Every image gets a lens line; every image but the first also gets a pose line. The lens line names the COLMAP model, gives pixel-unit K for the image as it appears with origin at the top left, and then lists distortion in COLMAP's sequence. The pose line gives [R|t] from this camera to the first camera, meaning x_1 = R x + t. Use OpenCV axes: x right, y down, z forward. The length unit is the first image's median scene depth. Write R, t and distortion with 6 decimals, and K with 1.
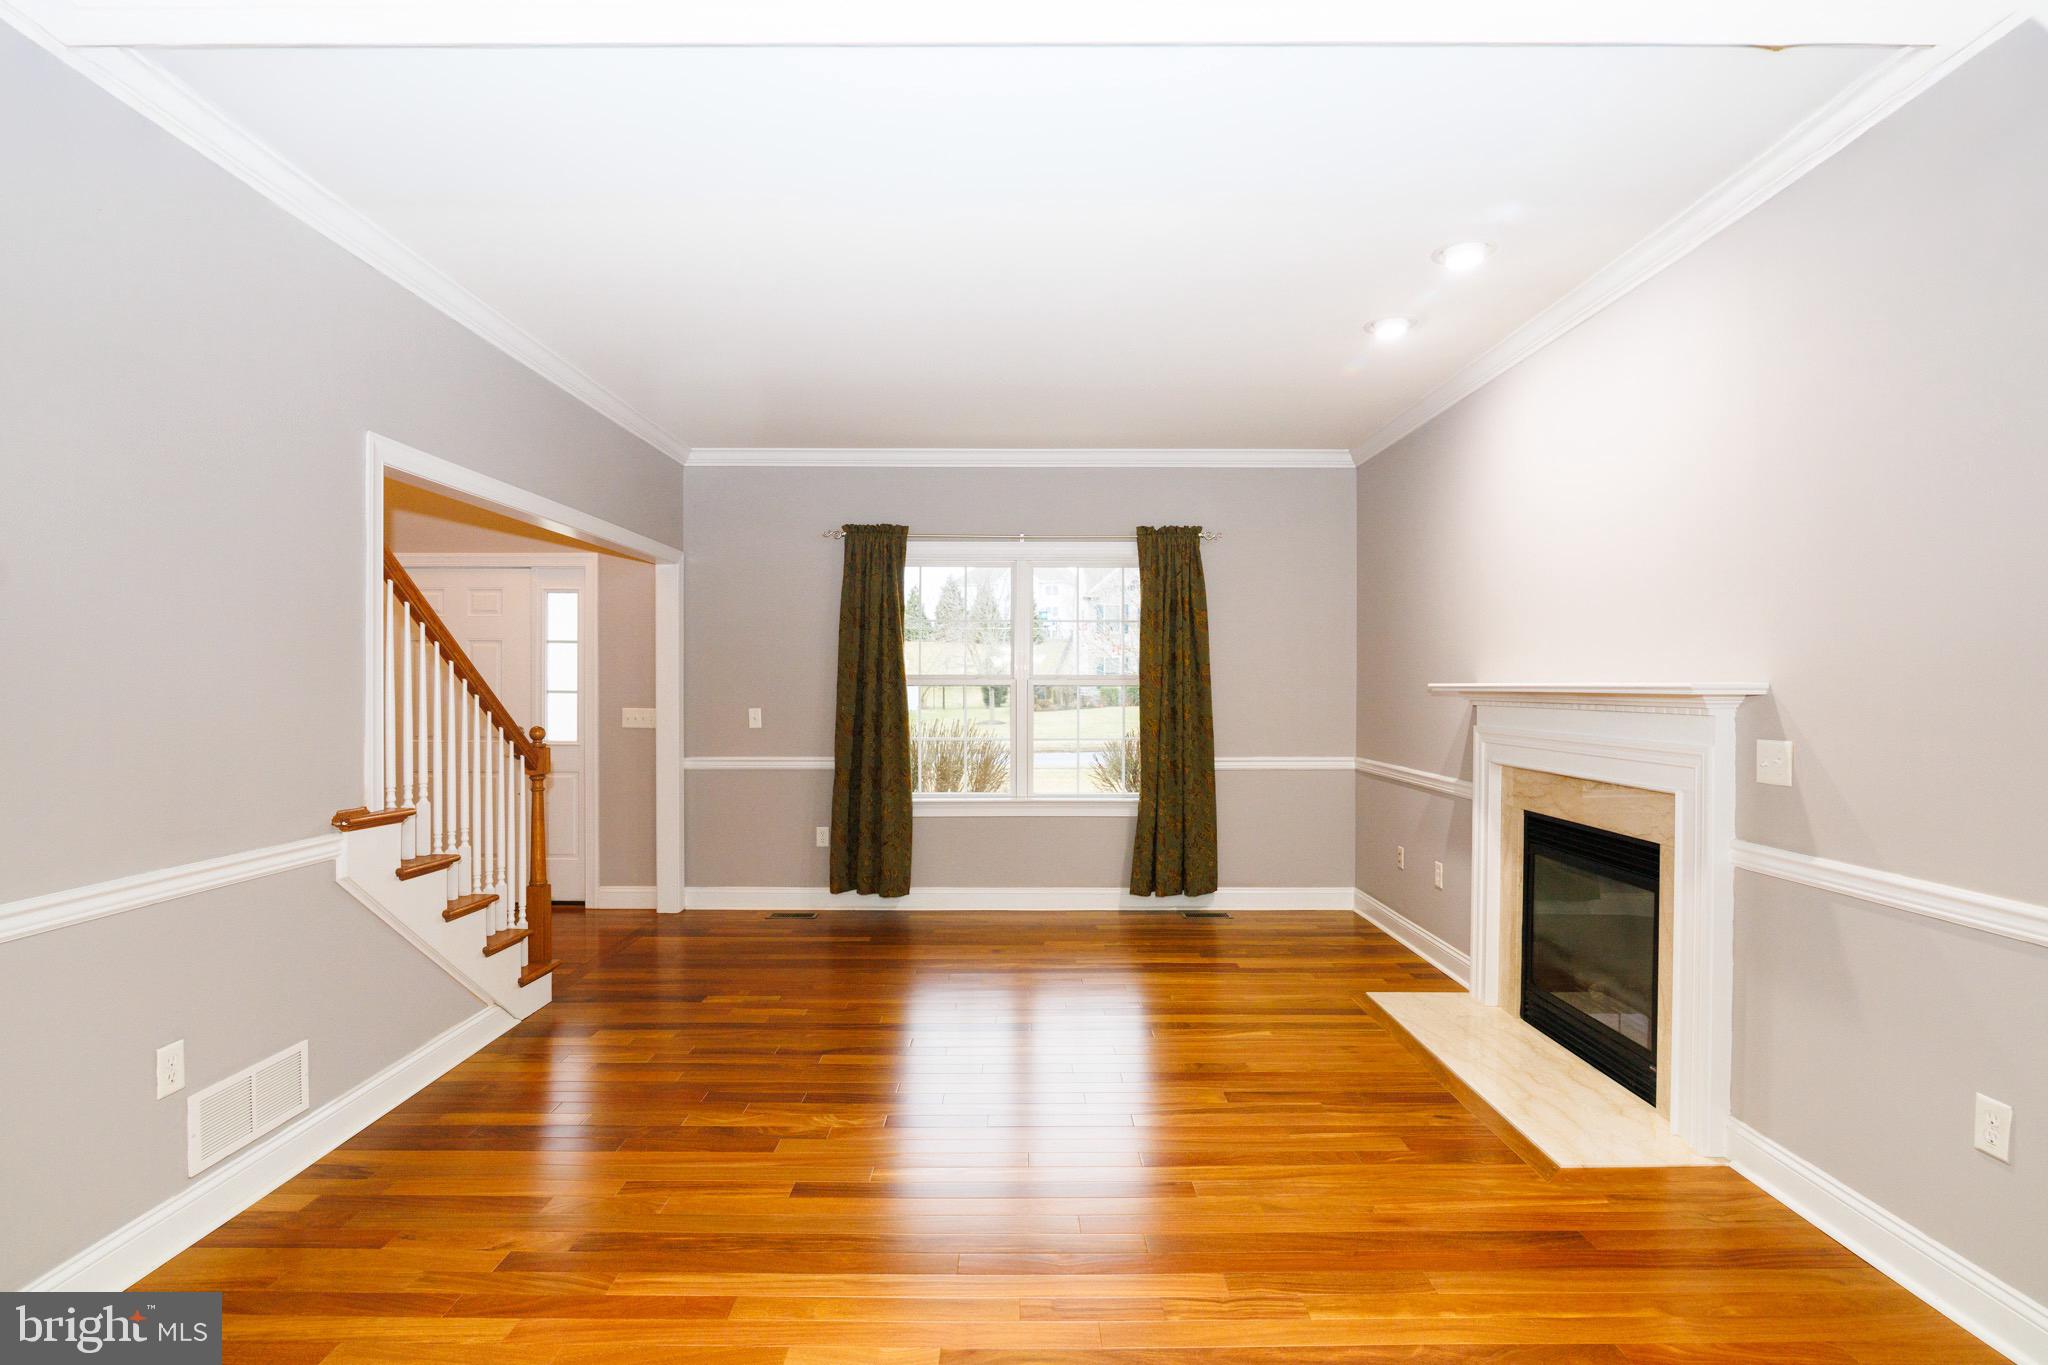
lens RADIAL K [[967.2, 0, 1020.8], [0, 967.2, 690.6], [0, 0, 1]] dist [-0.018044, 0.000888]
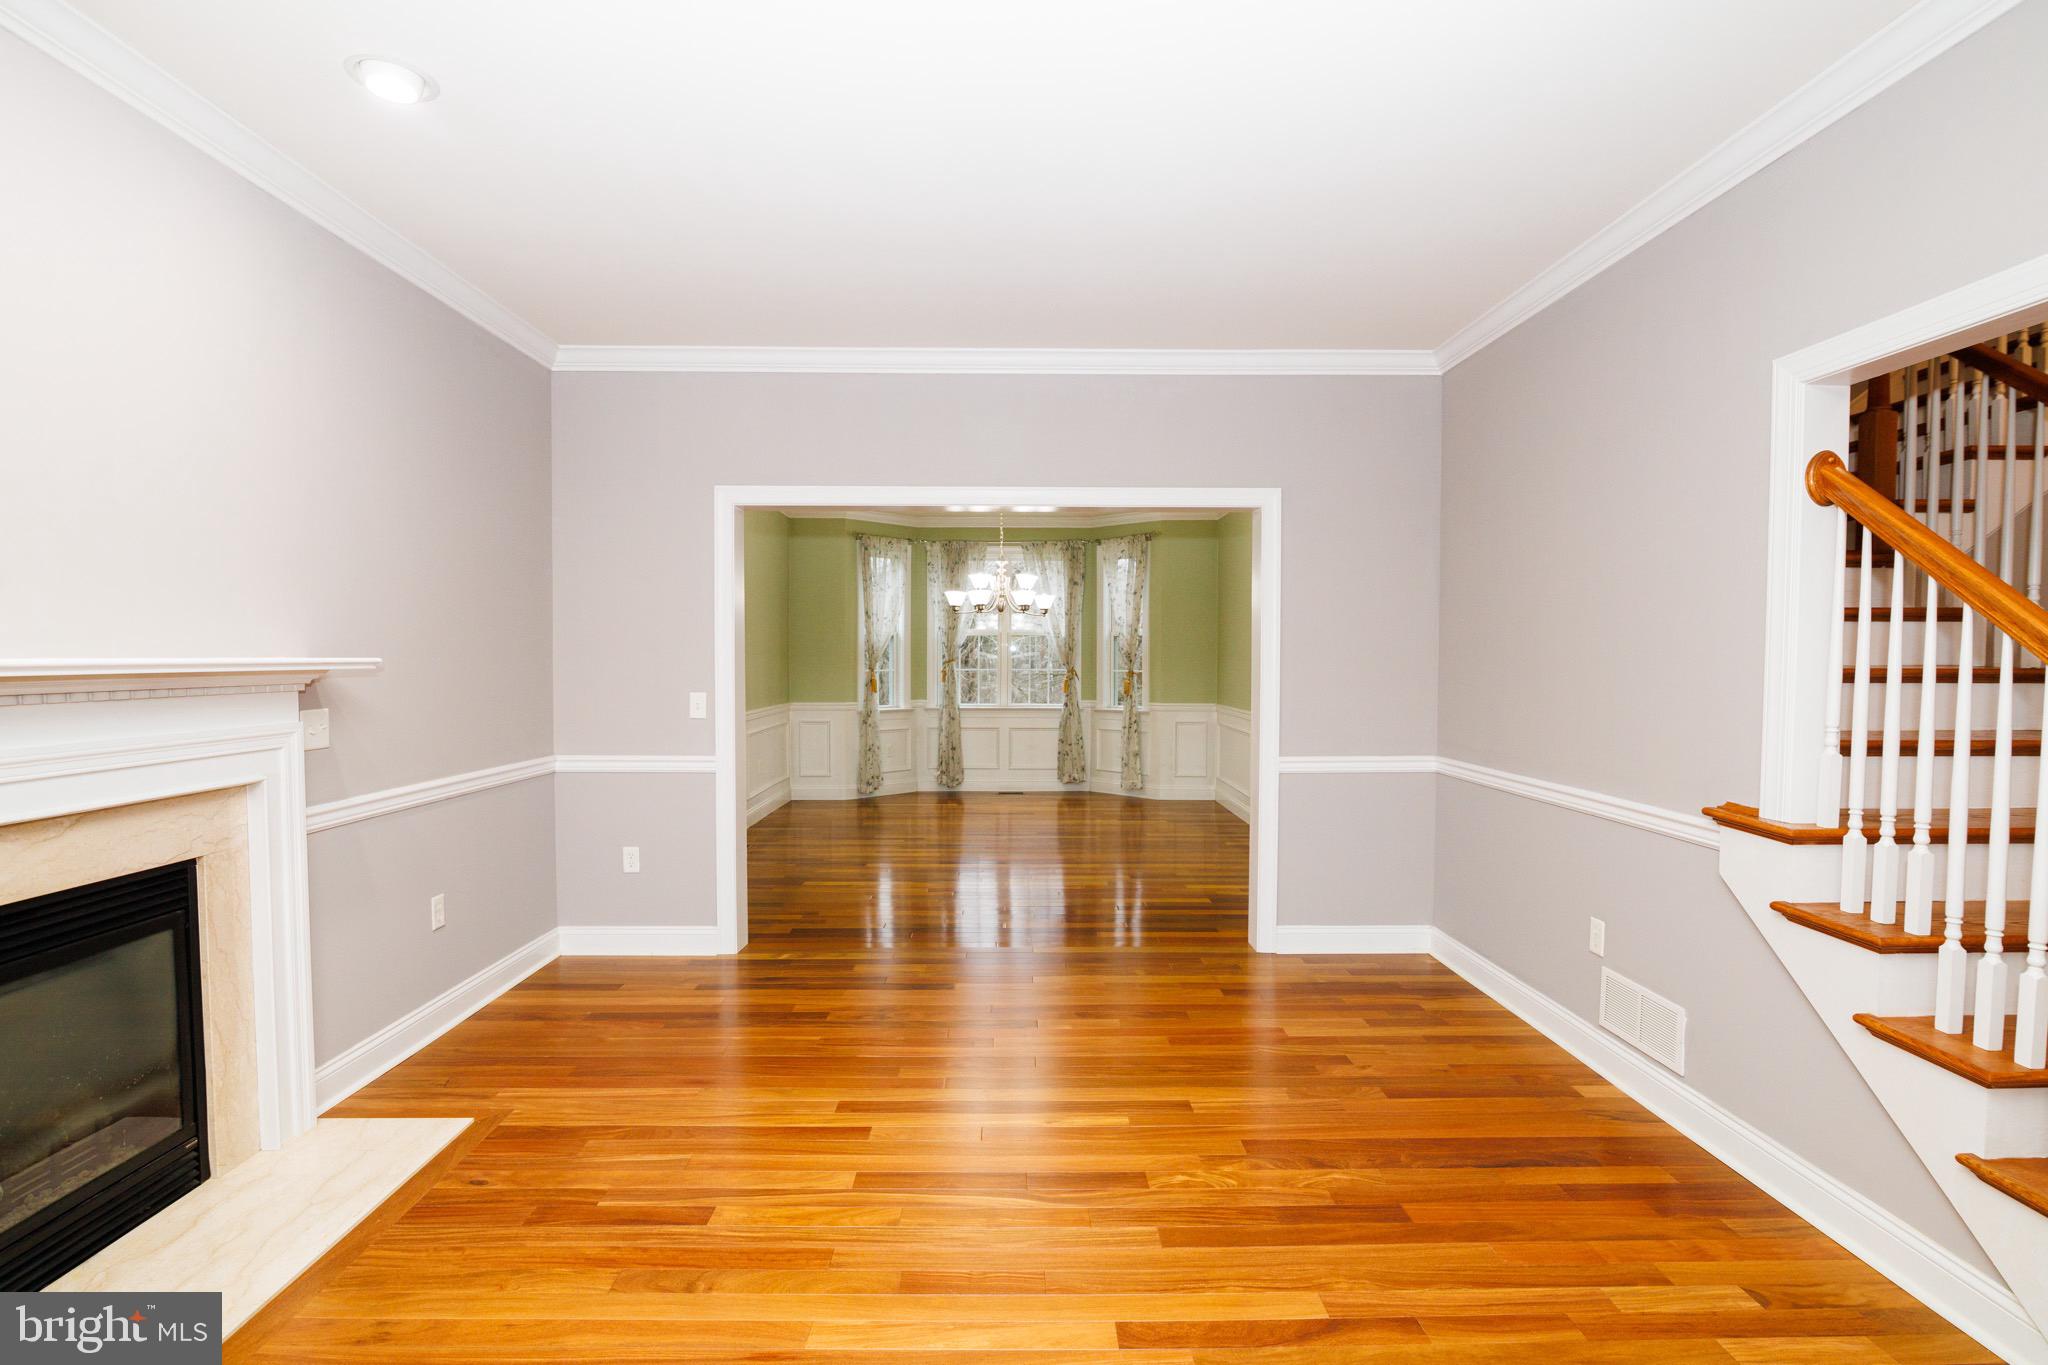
lens RADIAL K [[967.2, 0, 1020.8], [0, 967.2, 690.6], [0, 0, 1]] dist [-0.018044, 0.000888]
pose [[-0.999933, -0.003146, -0.011125, -0.009448], [-0.003624, 0.999059, 0.043223, -0.009270], [0.010978, 0.043261, -0.999004, 0.937123]]
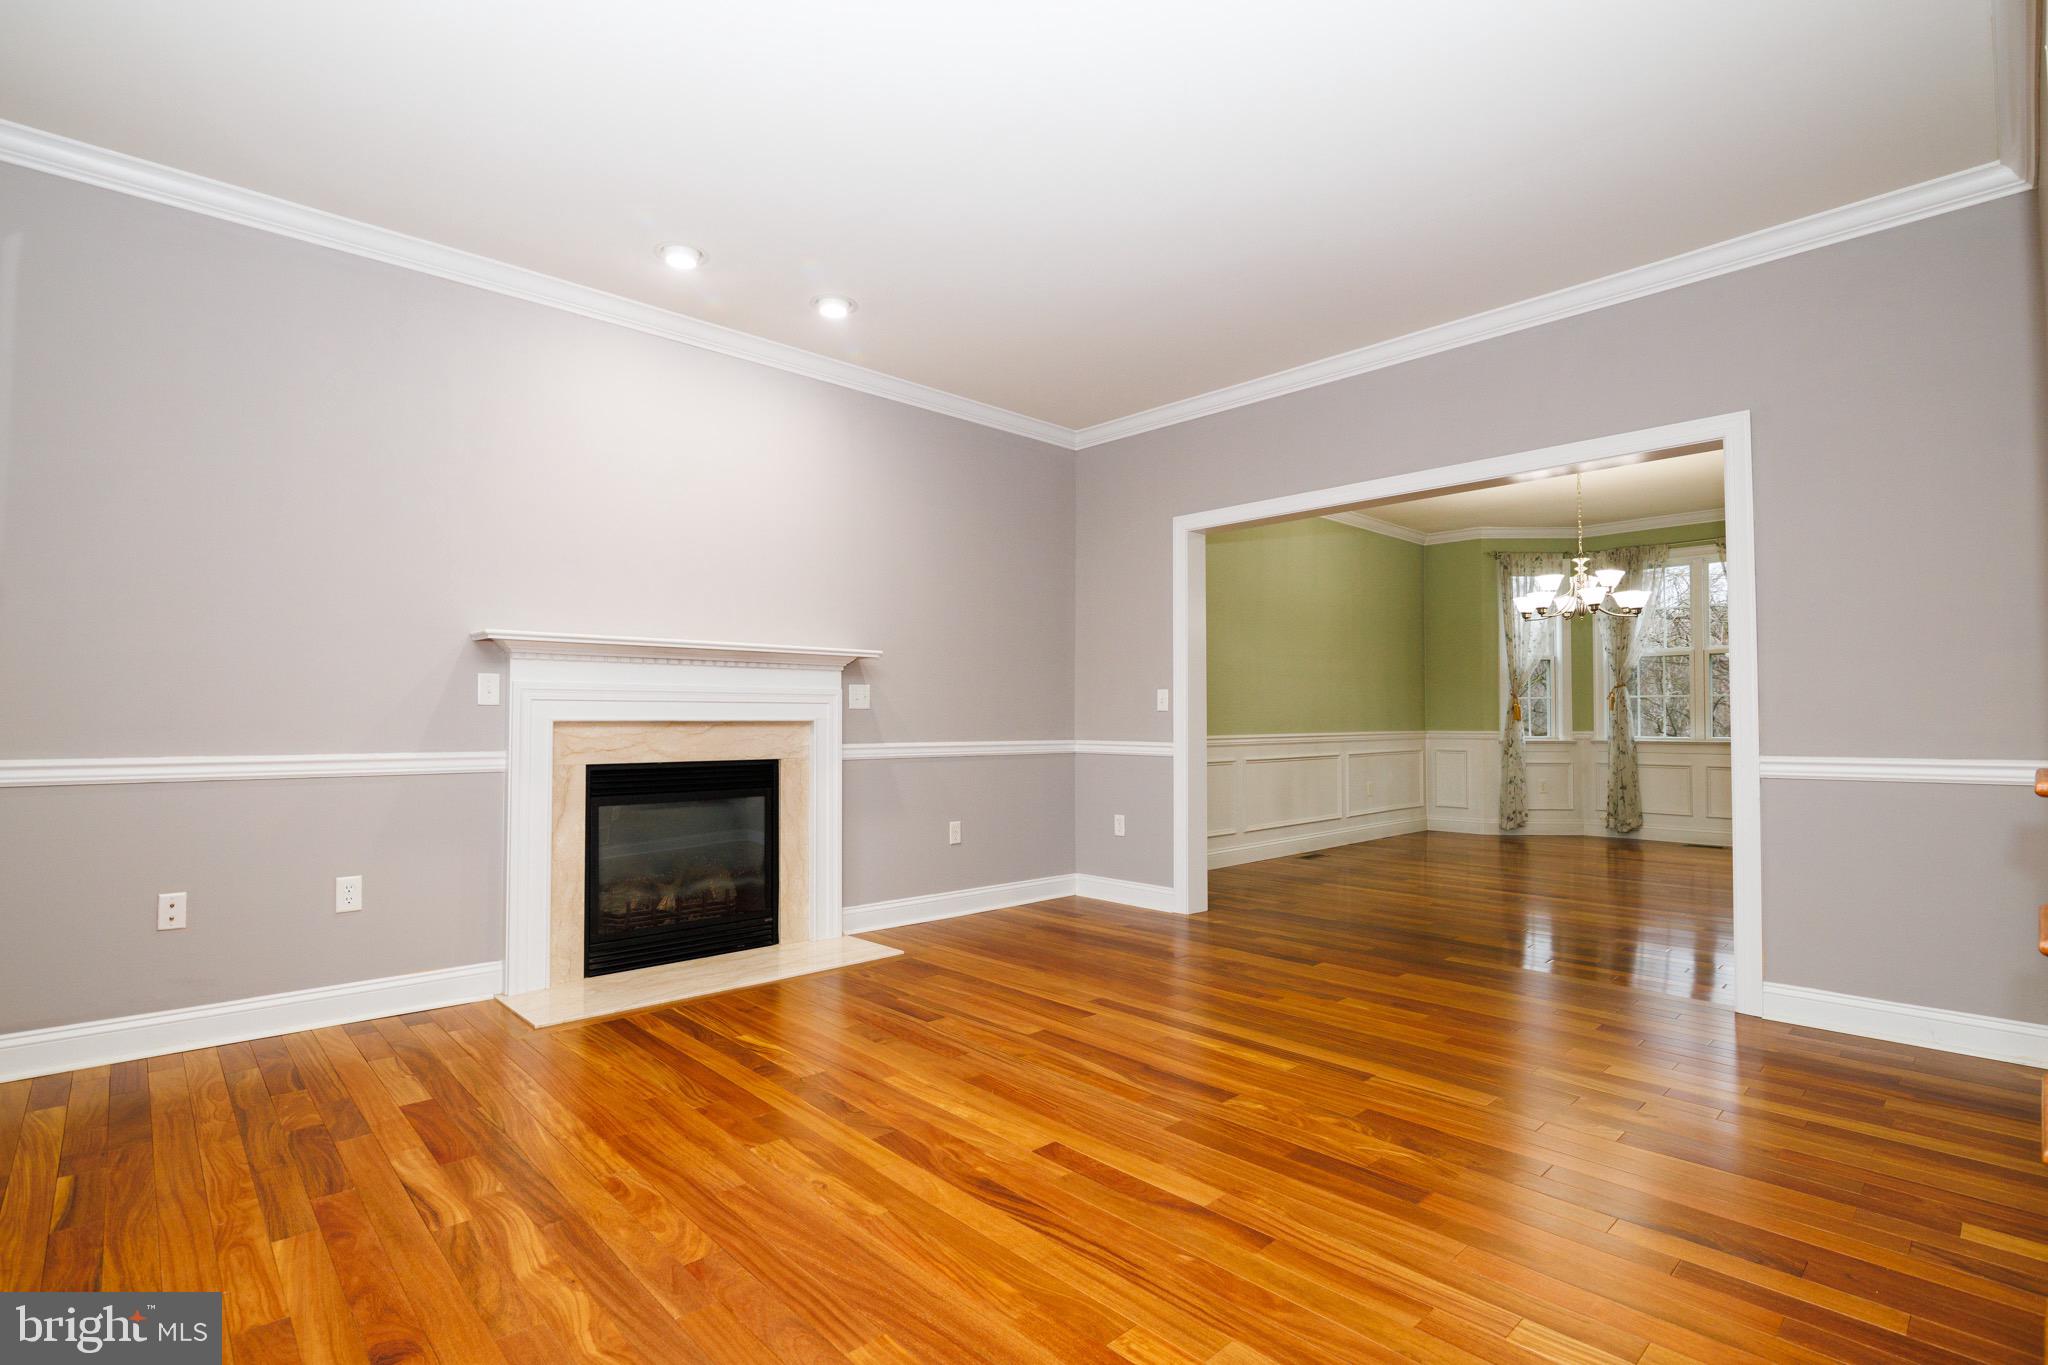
lens RADIAL K [[967.2, 0, 1020.8], [0, 967.2, 690.6], [0, 0, 1]] dist [-0.018044, 0.000888]
pose [[-0.682068, 0.019783, 0.731021, -0.340616], [0.004644, 0.999731, -0.022721, 0.046971], [-0.731274, -0.012103, -0.681976, 0.898842]]
